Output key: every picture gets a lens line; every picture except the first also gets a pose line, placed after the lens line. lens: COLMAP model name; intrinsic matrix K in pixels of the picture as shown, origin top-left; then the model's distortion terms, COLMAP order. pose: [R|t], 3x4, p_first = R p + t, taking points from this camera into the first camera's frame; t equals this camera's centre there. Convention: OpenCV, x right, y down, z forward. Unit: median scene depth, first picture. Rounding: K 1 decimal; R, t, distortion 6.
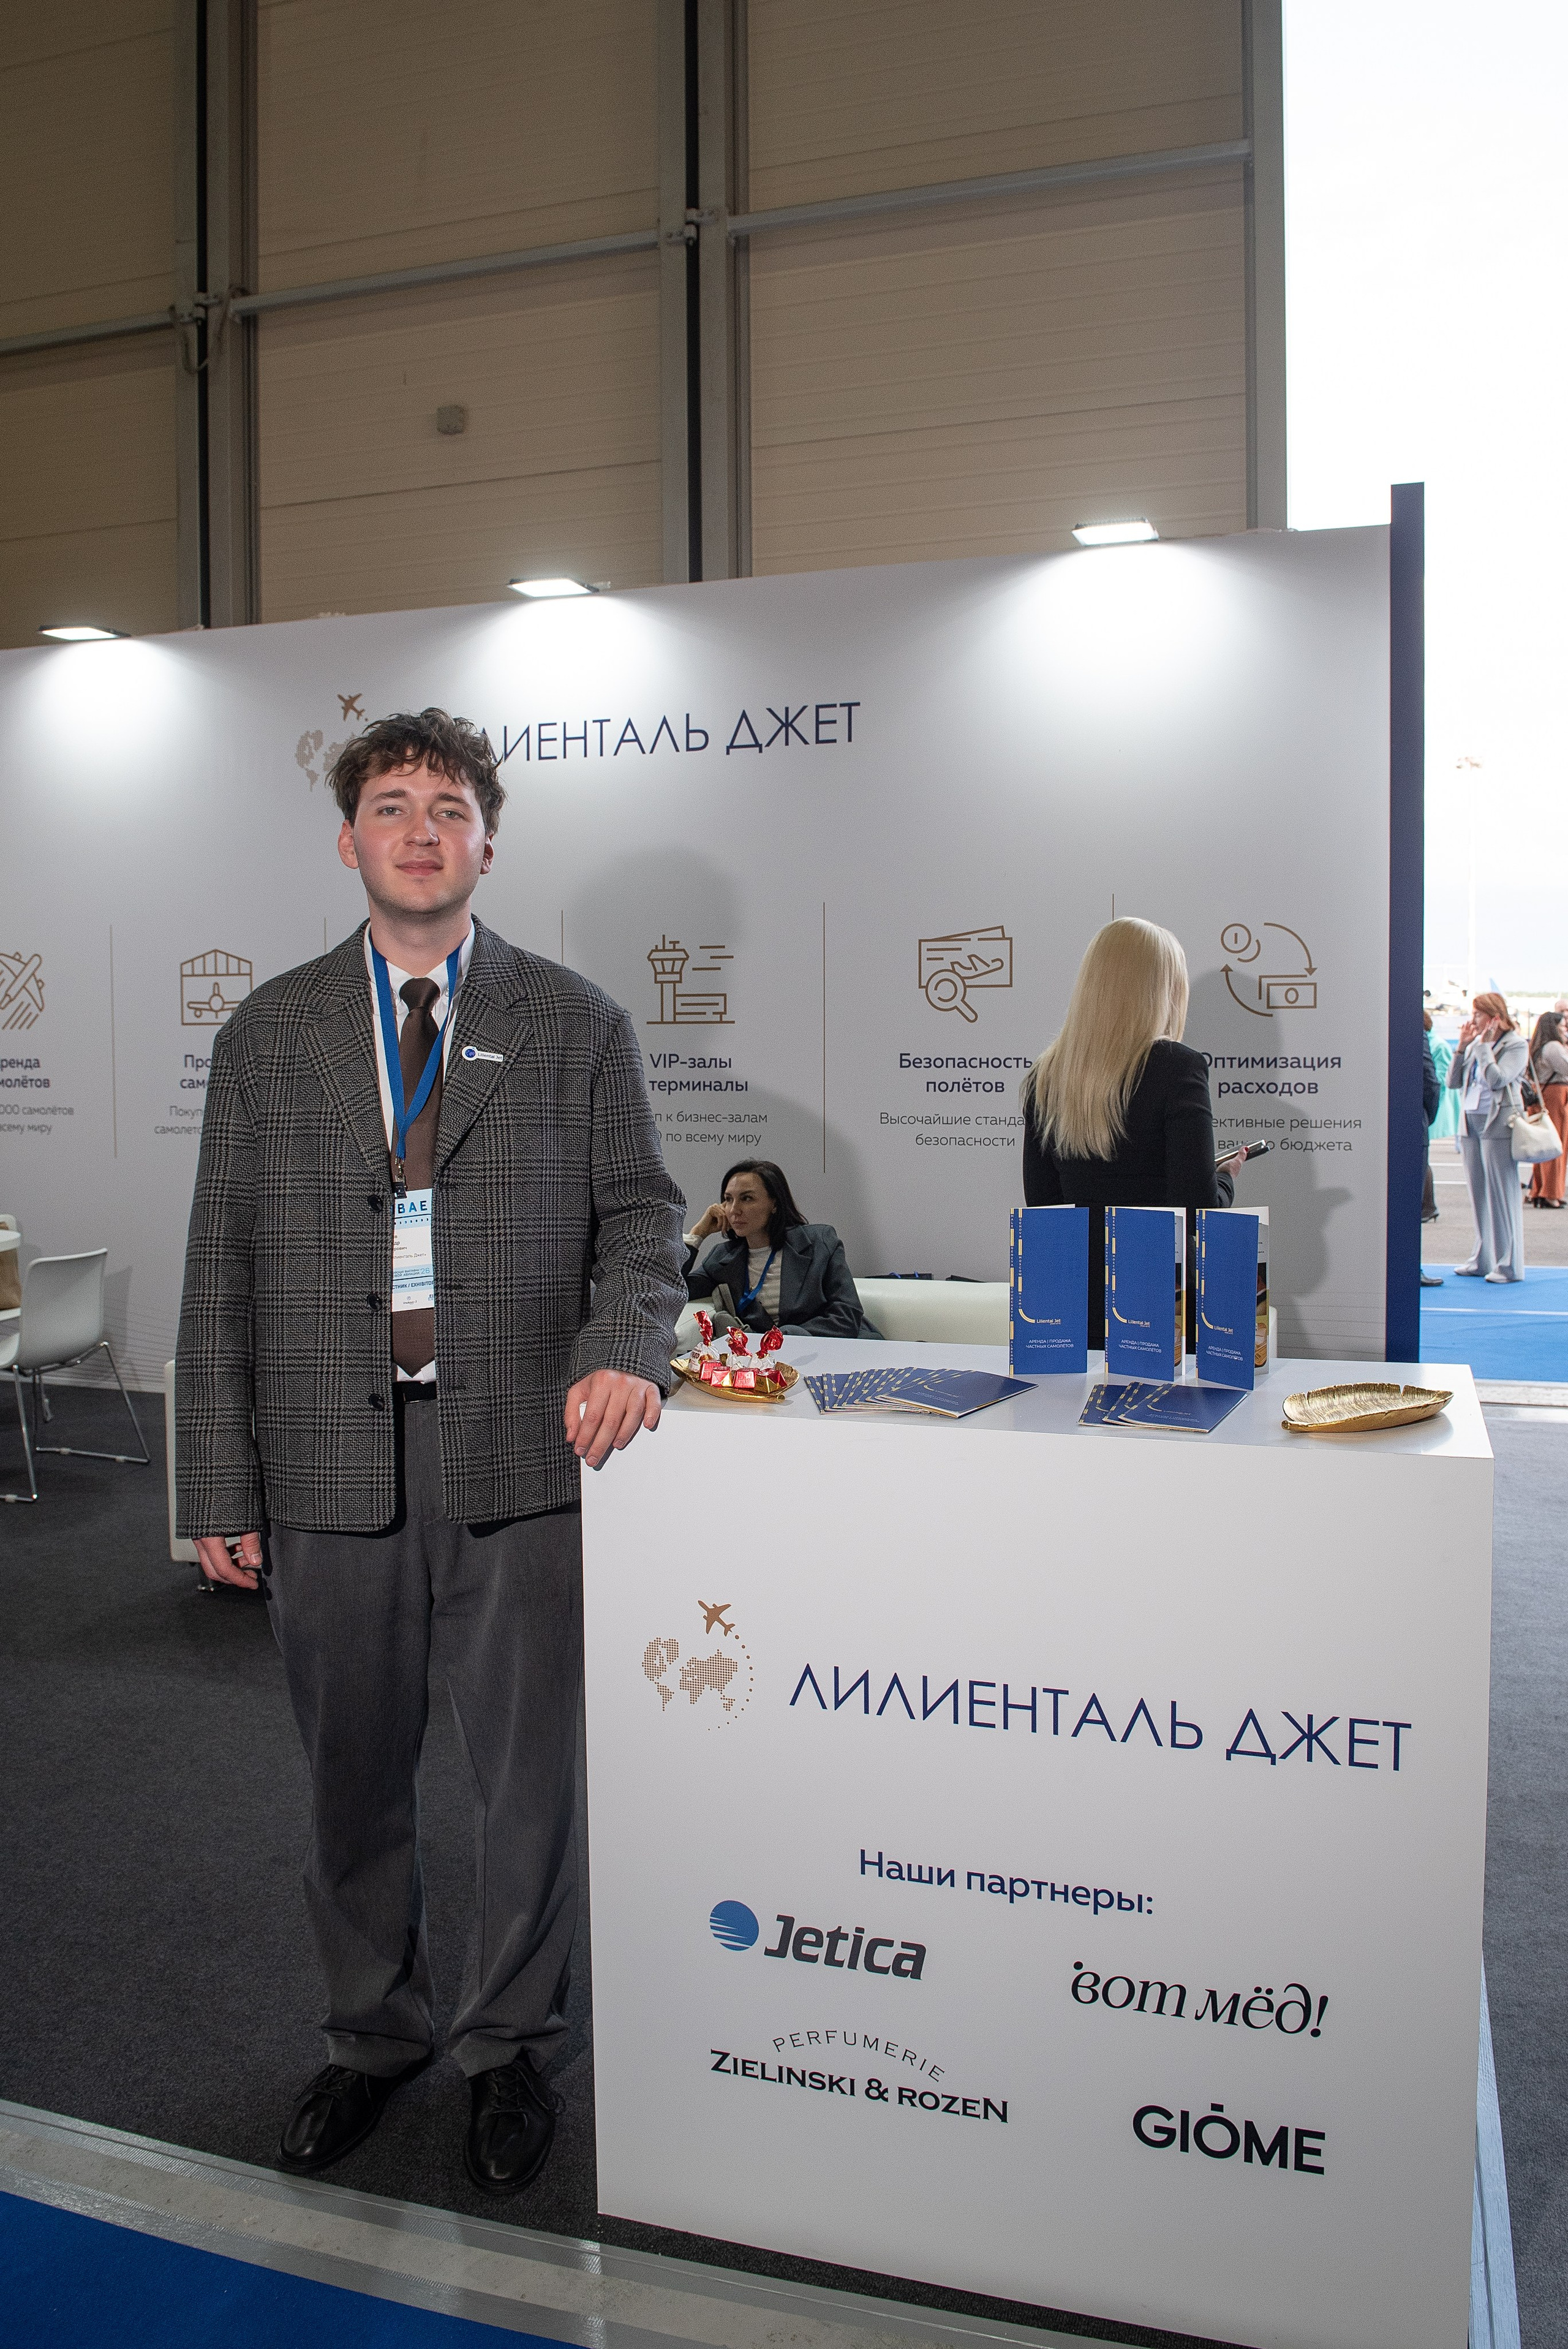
lens RADIAL K [[1706.1, 0, 783.0], [0, 1706.1, 1123.9], [0, 0, 1]] dist [-0.058421, 0.001957]
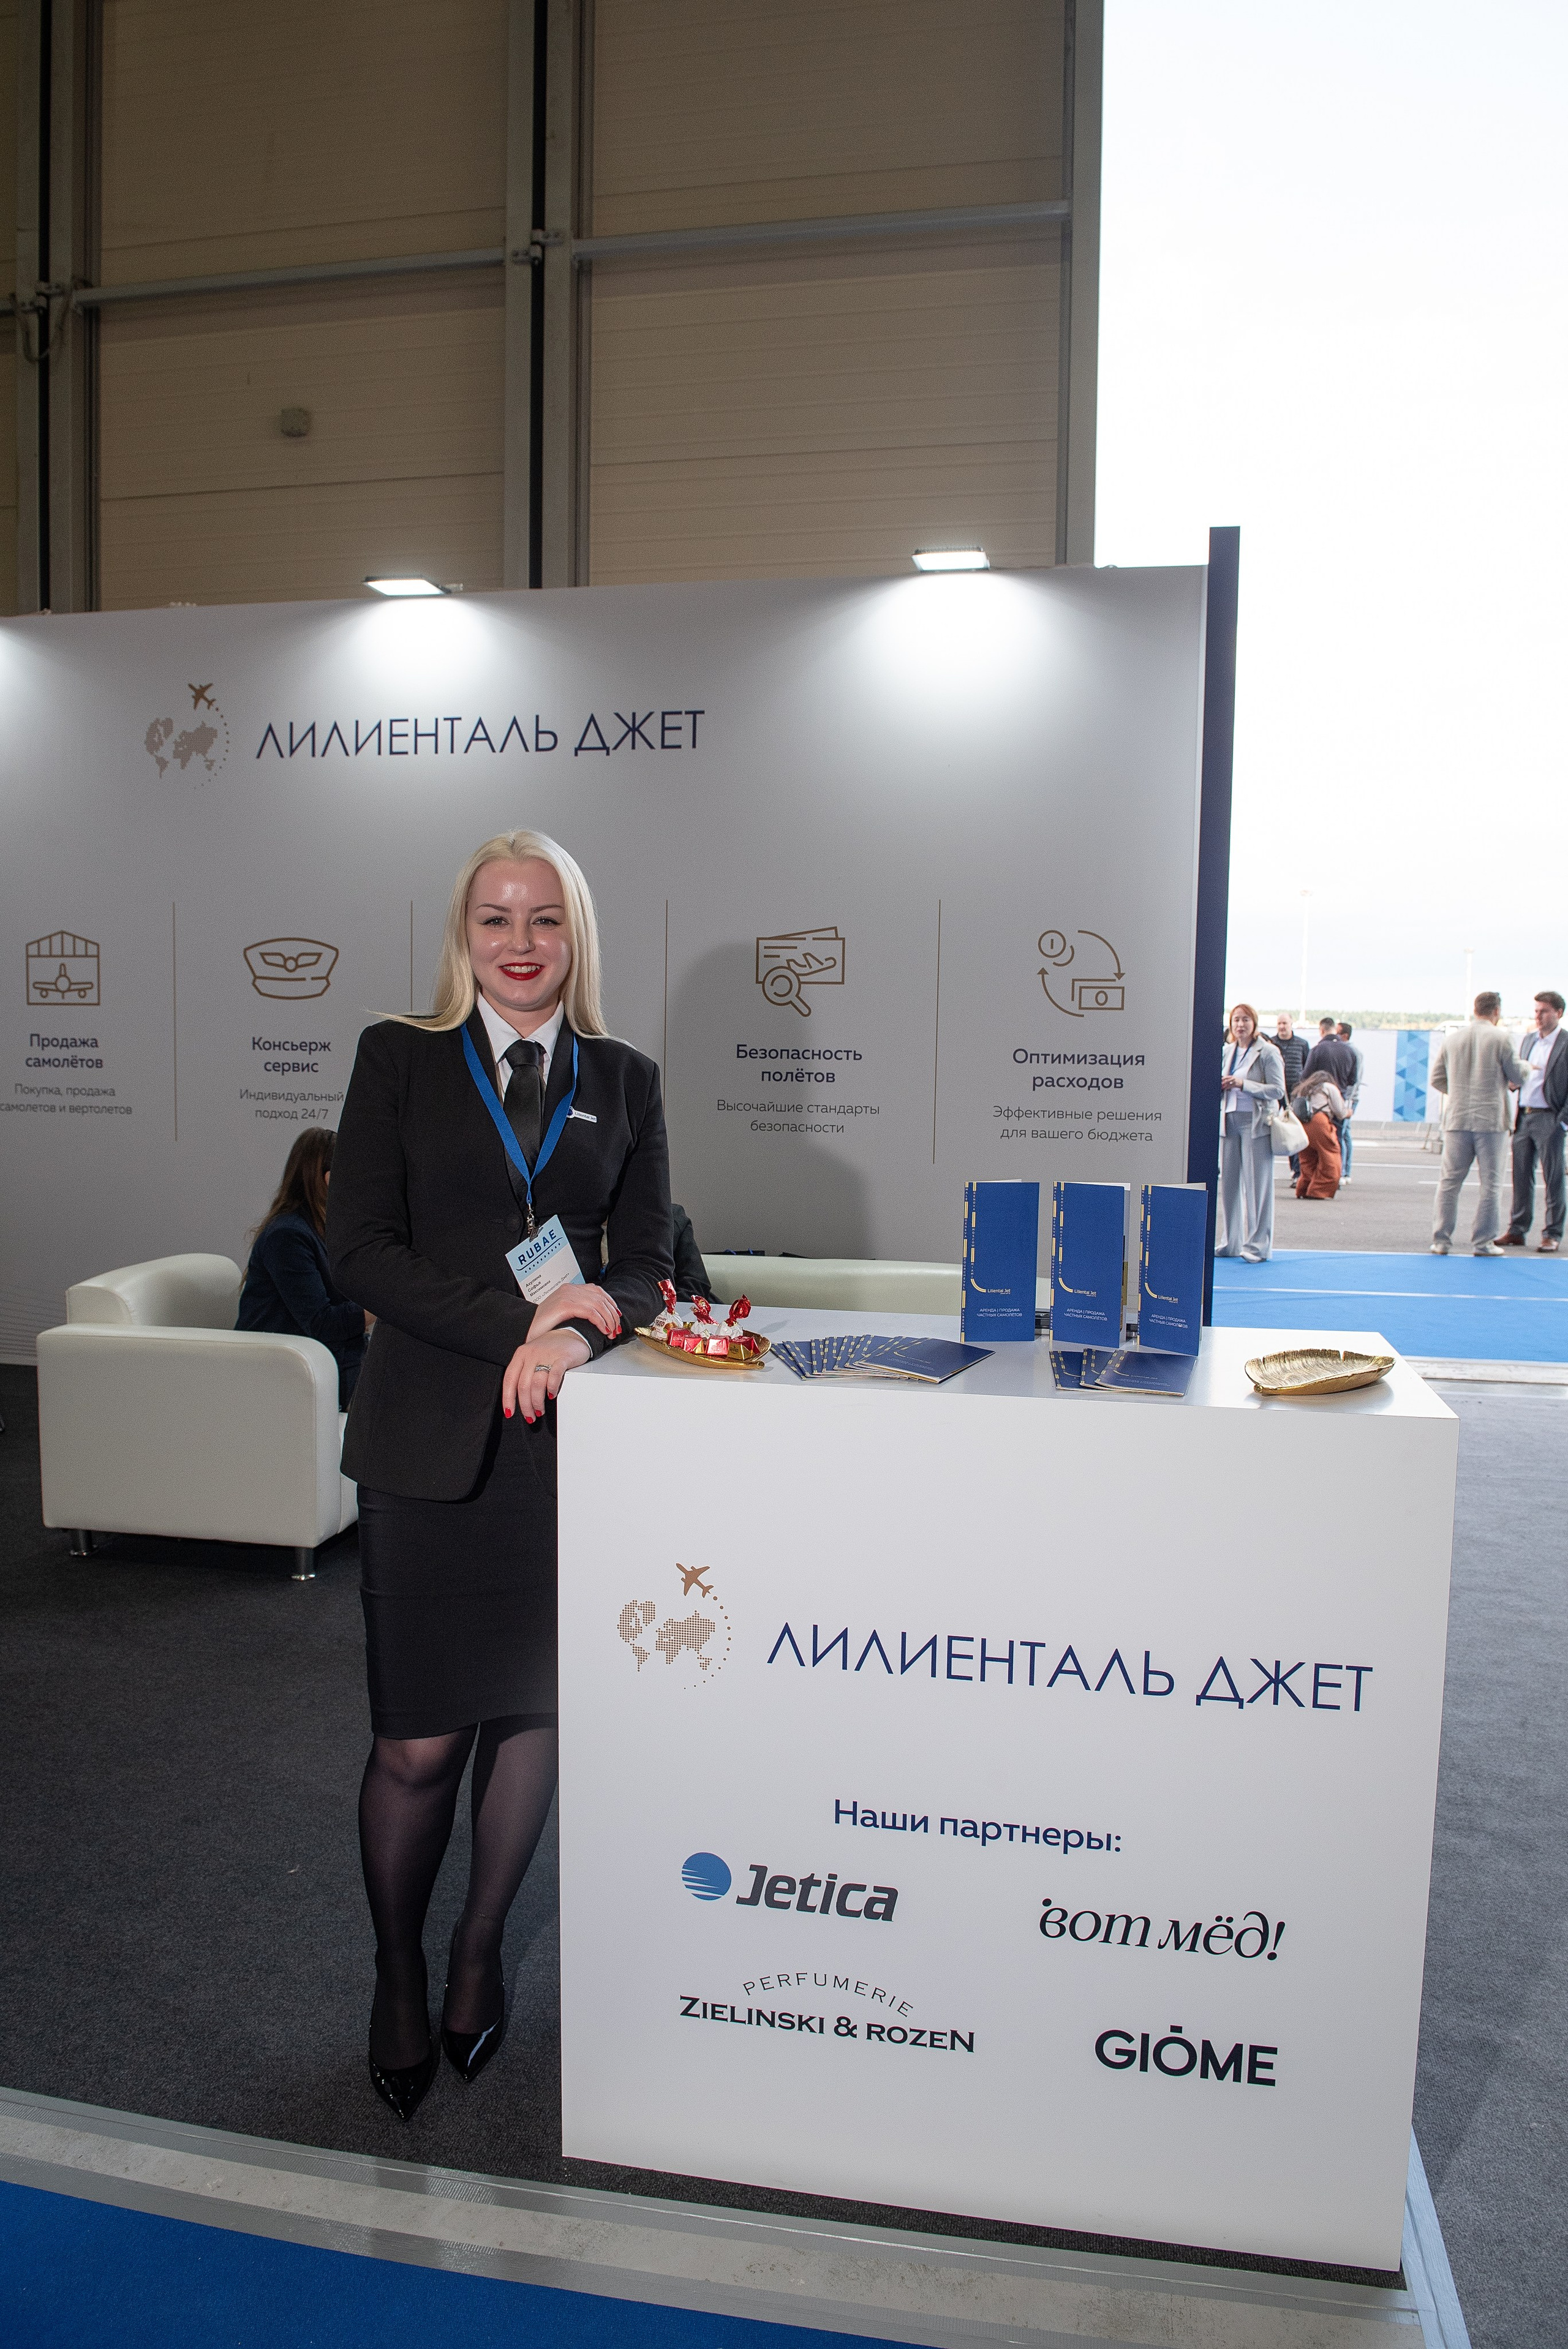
lens RADIAL K [[1582.6, 0, 784.0], [0, 1582.6, 1174.5], [0, 0, 1]] dist [-0.057055, -0.000539]
pose [[0.992758, 0.010481, 0.119671, -0.093391], [-0.015098, 0.999173, 0.037742, 0.010398], [-0.119177, -0.039275, 0.992096, 0.059246]]
